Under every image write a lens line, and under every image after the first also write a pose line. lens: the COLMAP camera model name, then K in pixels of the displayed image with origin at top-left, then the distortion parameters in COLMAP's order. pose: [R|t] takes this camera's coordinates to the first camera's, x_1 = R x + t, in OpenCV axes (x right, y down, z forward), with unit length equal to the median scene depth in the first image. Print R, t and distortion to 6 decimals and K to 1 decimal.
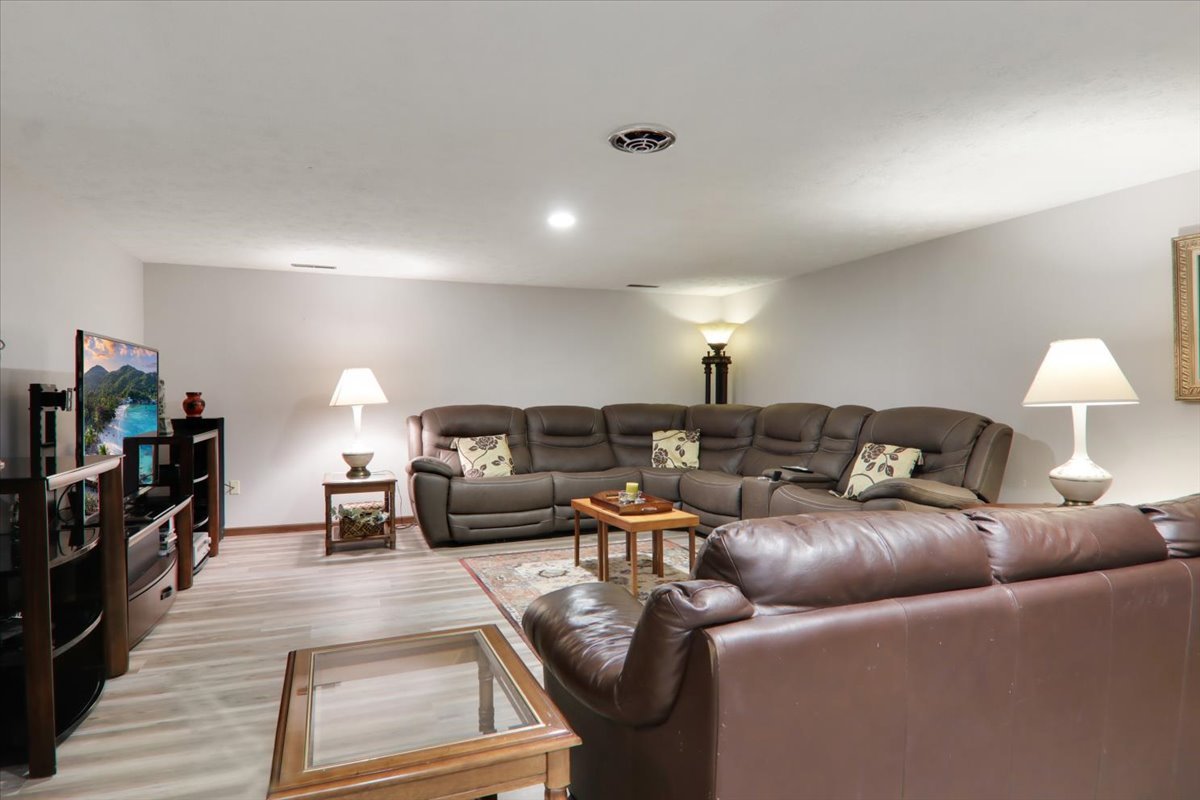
lens RADIAL K [[669.7, 0, 600.0], [0, 669.7, 400.0], [0, 0, 1]] dist [-0.002291, -0.000236]
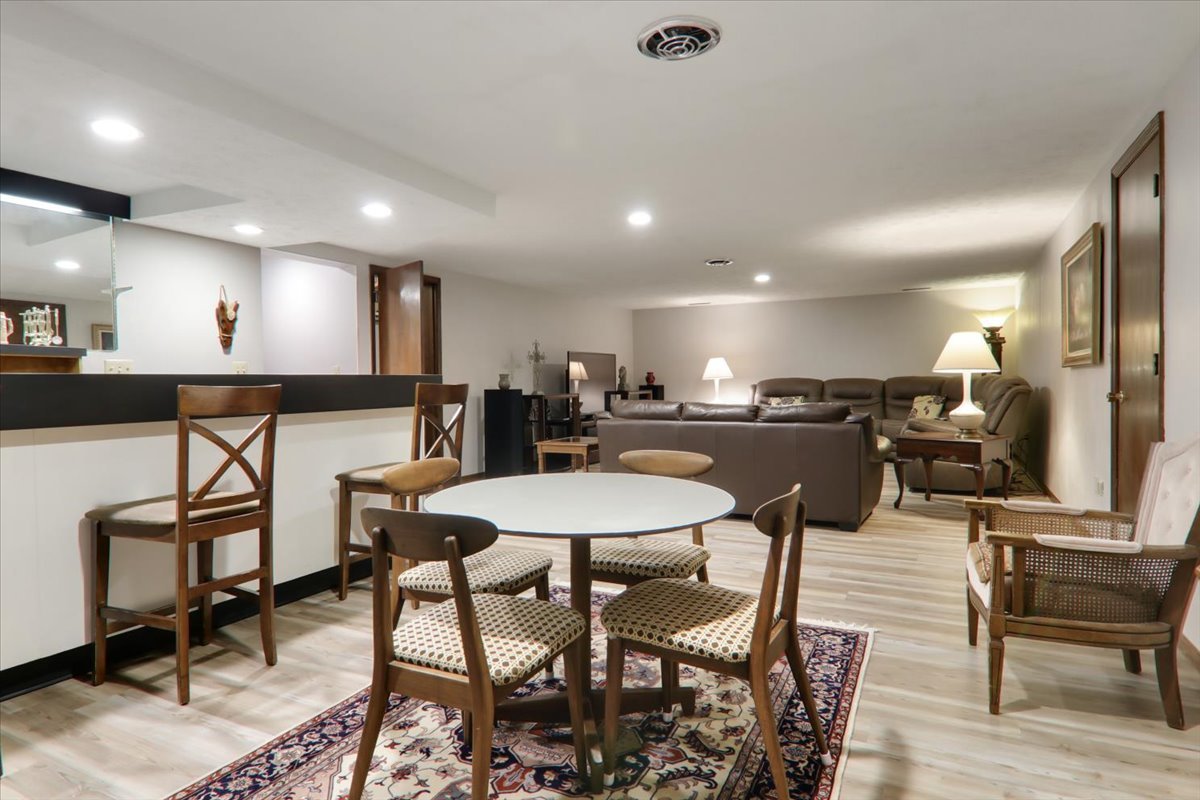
lens RADIAL K [[669.7, 0, 600.0], [0, 669.7, 400.0], [0, 0, 1]] dist [-0.002291, -0.000236]
pose [[0.667027, 0.016405, -0.744853, 0.692666], [0.006339, 0.999596, 0.027692, 0.012416], [0.745006, -0.023193, 0.666654, -0.409503]]
